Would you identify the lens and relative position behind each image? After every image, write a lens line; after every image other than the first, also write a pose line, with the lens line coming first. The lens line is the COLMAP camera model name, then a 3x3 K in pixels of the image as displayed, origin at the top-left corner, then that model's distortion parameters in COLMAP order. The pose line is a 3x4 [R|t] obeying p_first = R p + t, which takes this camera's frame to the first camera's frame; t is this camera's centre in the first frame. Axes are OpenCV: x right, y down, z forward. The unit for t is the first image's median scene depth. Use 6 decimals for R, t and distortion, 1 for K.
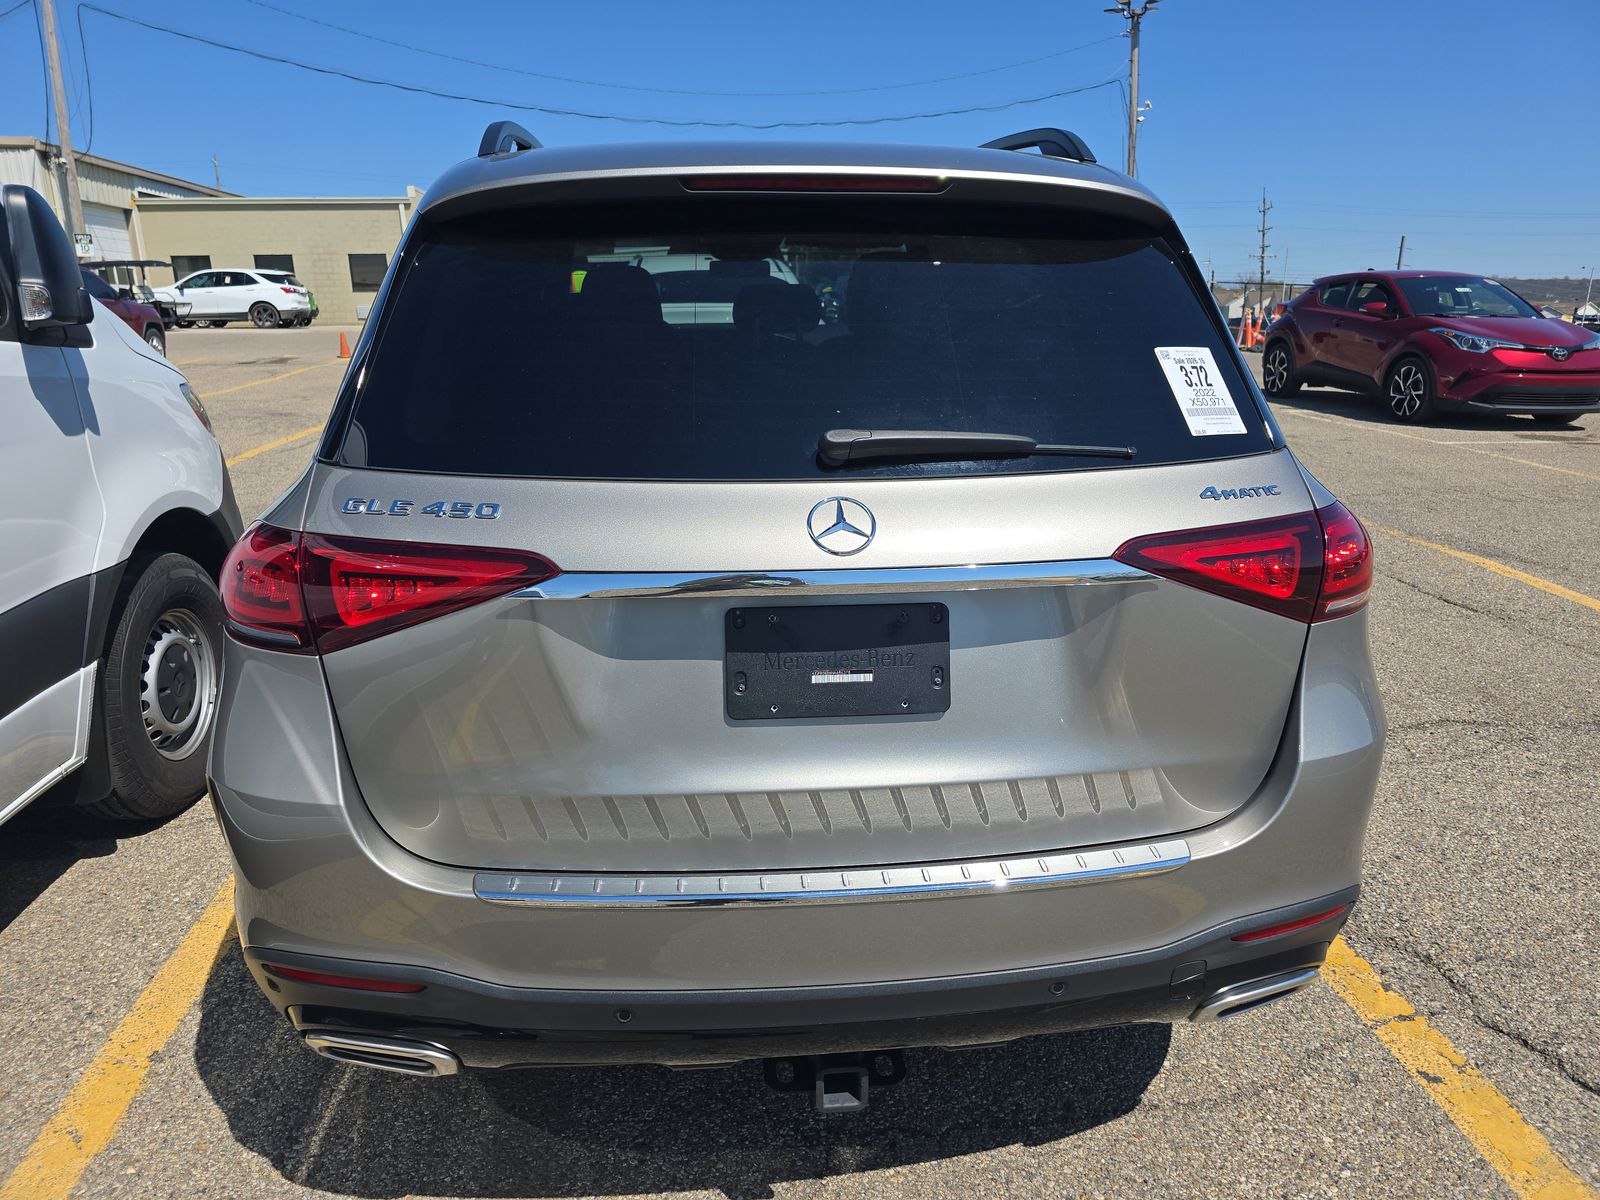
lens RADIAL K [[1080.5, 0, 807.4], [0, 1080.5, 592.4], [0, 0, 1]] dist [0.023900, -0.027781]
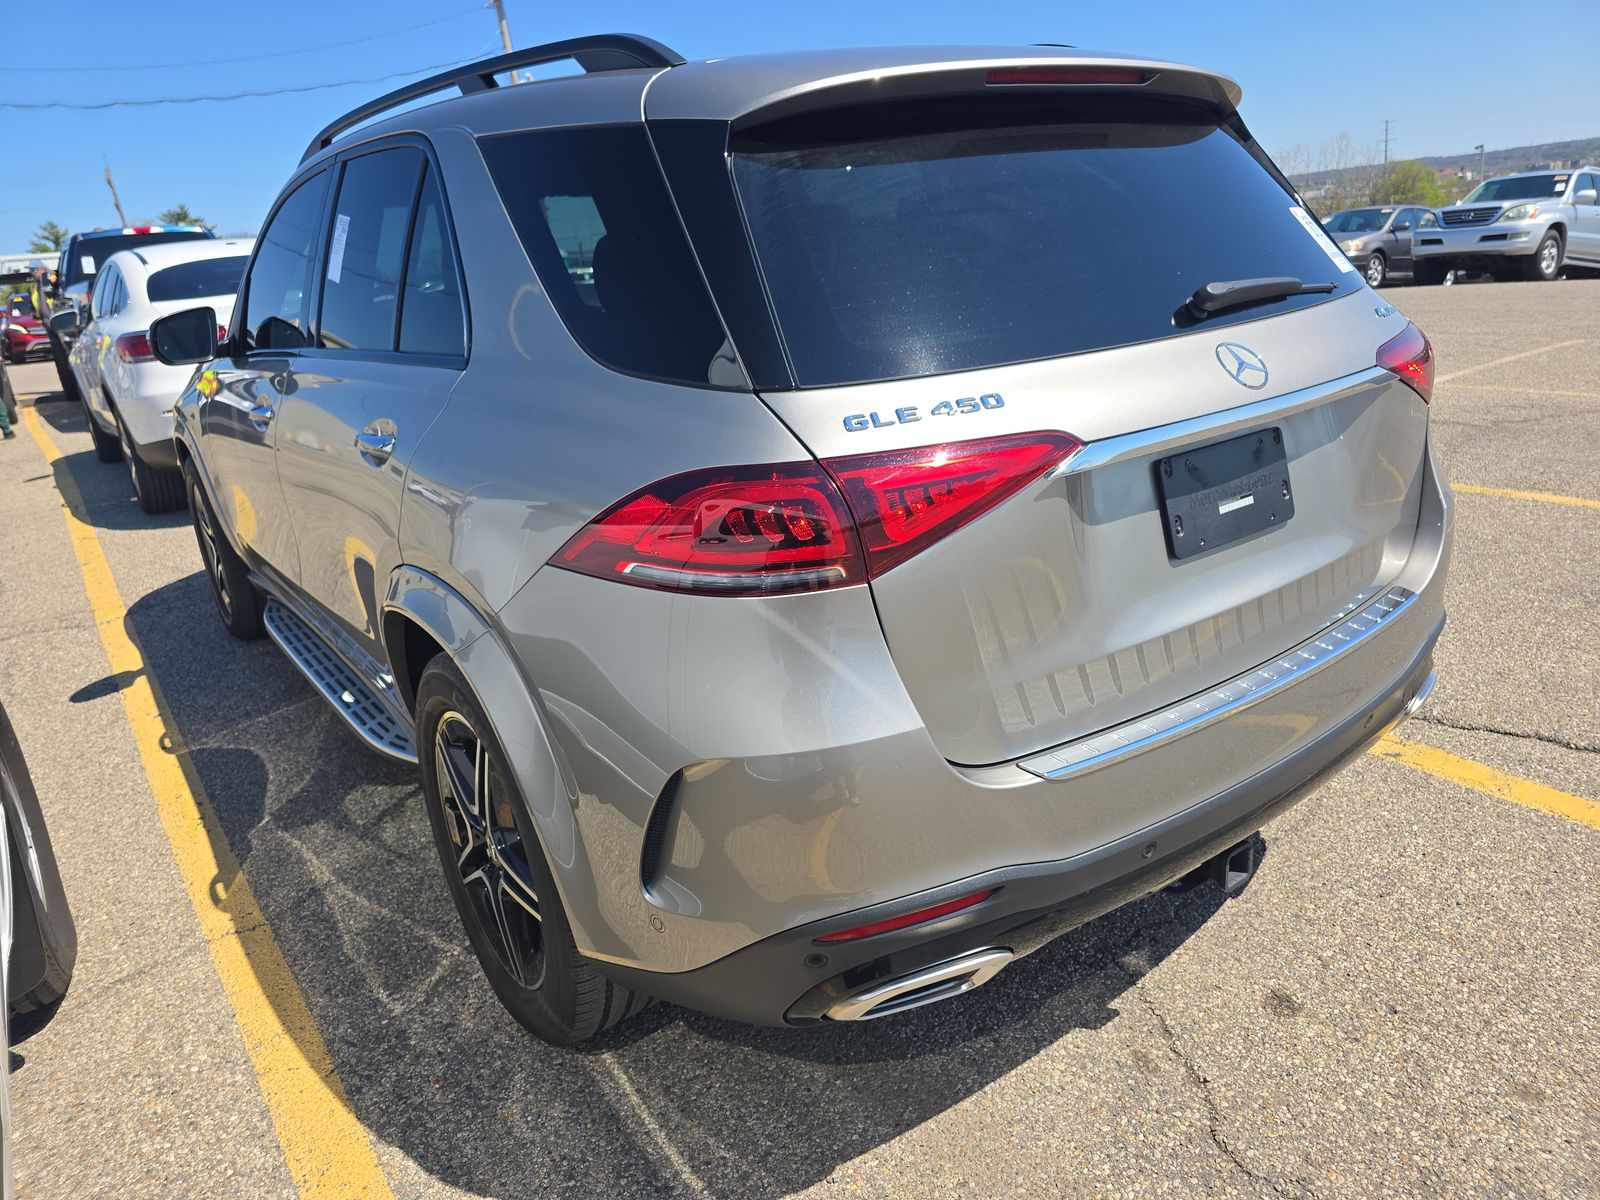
lens RADIAL K [[1080.5, 0, 804.9], [0, 1080.5, 598.7], [0, 0, 1]] dist [0.023900, -0.027781]
pose [[0.858775, -0.230165, 0.457744, -0.546812], [0.219653, 0.972541, 0.076925, -0.007333], [-0.462880, 0.034484, 0.885750, 0.116638]]
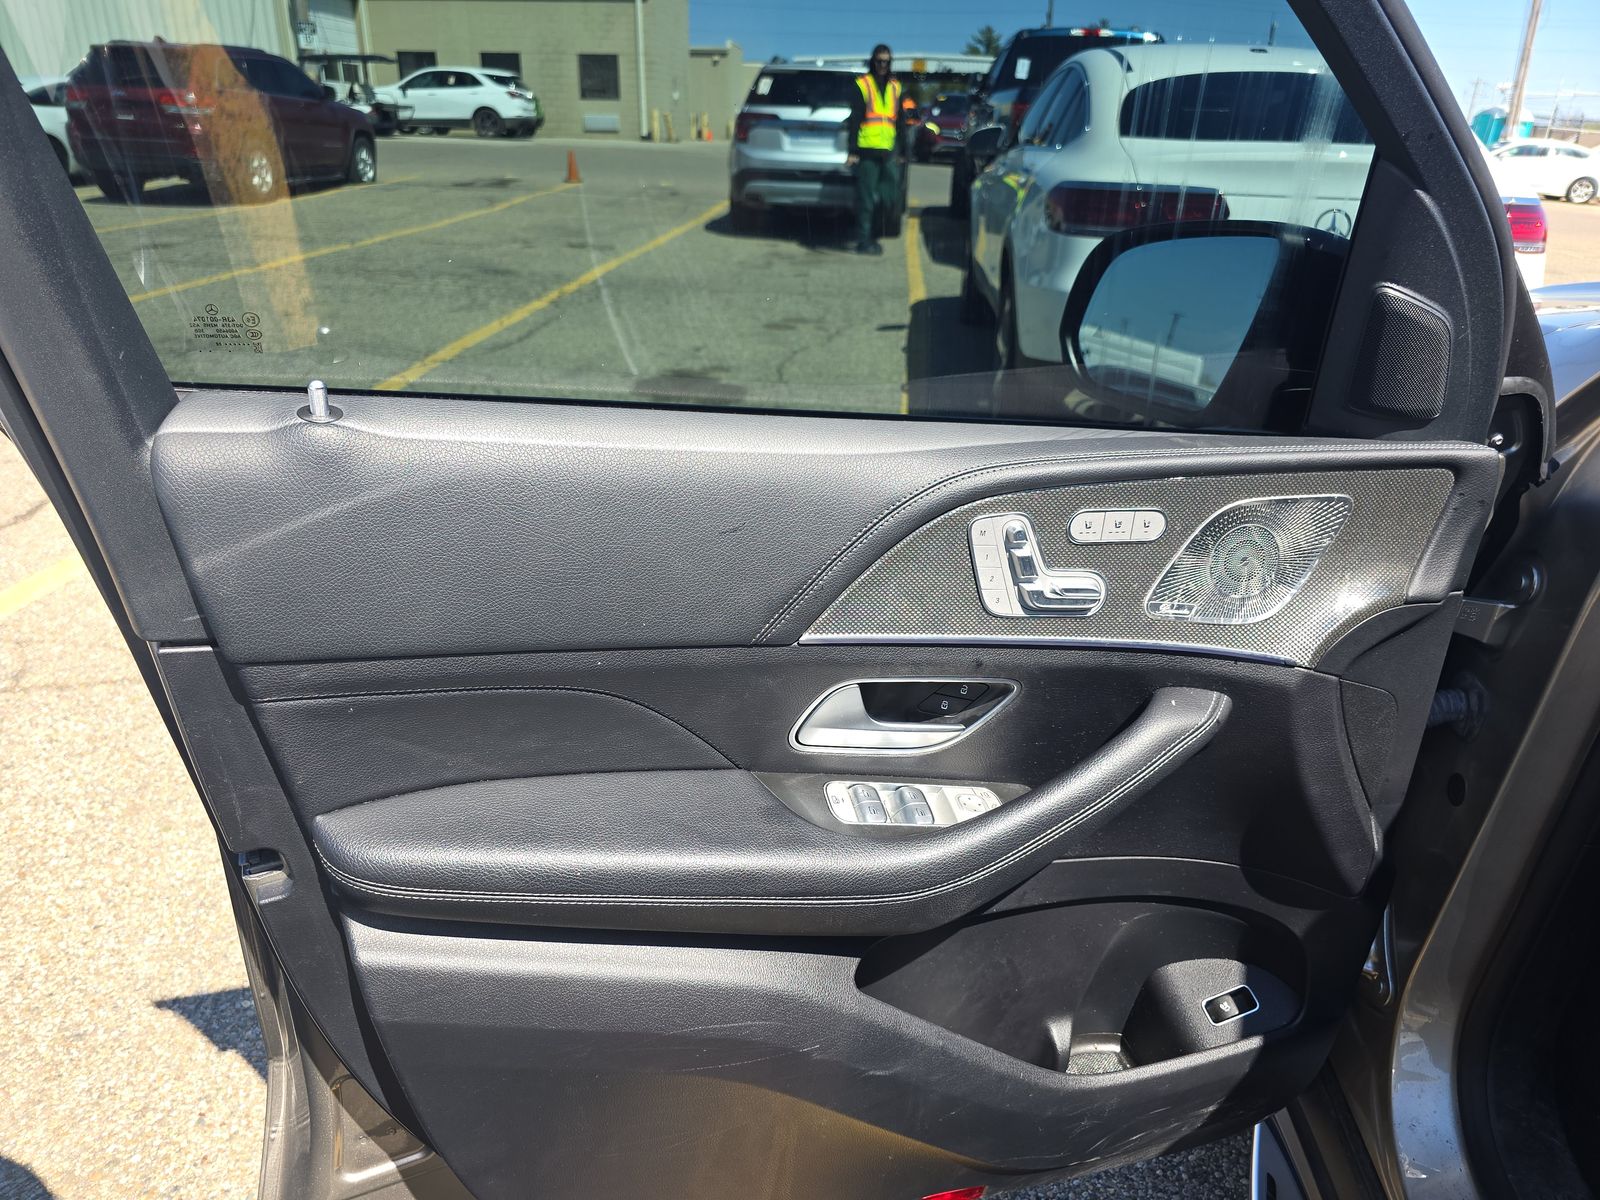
lens RADIAL K [[1080.5, 0, 800.6], [0, 1080.5, 595.3], [0, 0, 1]] dist [0.023900, -0.027781]
pose [[0.980199, 0.109467, -0.165006, -0.666272], [-0.083529, 0.984111, 0.156679, -0.398420], [0.179536, -0.139794, 0.973768, 1.411952]]
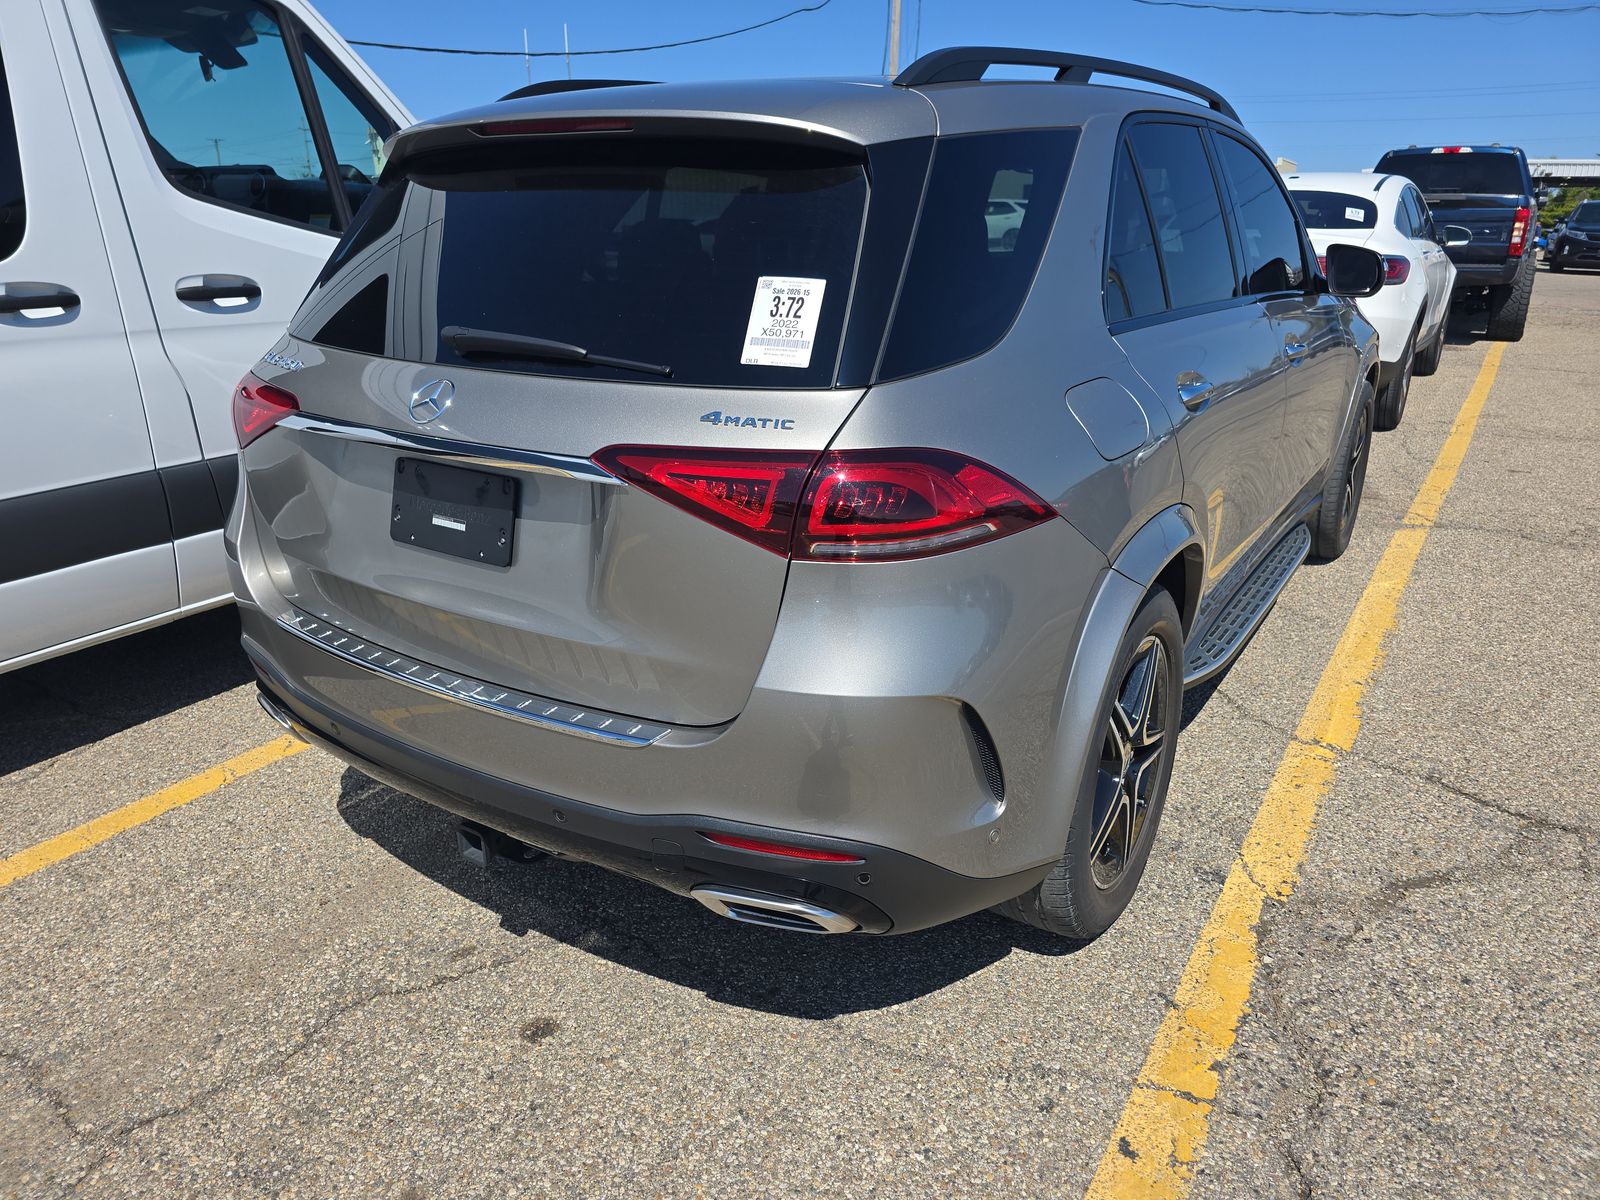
lens RADIAL K [[1080.5, 0, 812.0], [0, 1080.5, 600.0], [0, 0, 1]] dist [0.023900, -0.027781]
pose [[0.782139, 0.214365, -0.585070, 0.688765], [-0.173275, 0.976750, 0.126234, -0.041878], [0.598527, 0.002646, 0.801098, 0.132705]]
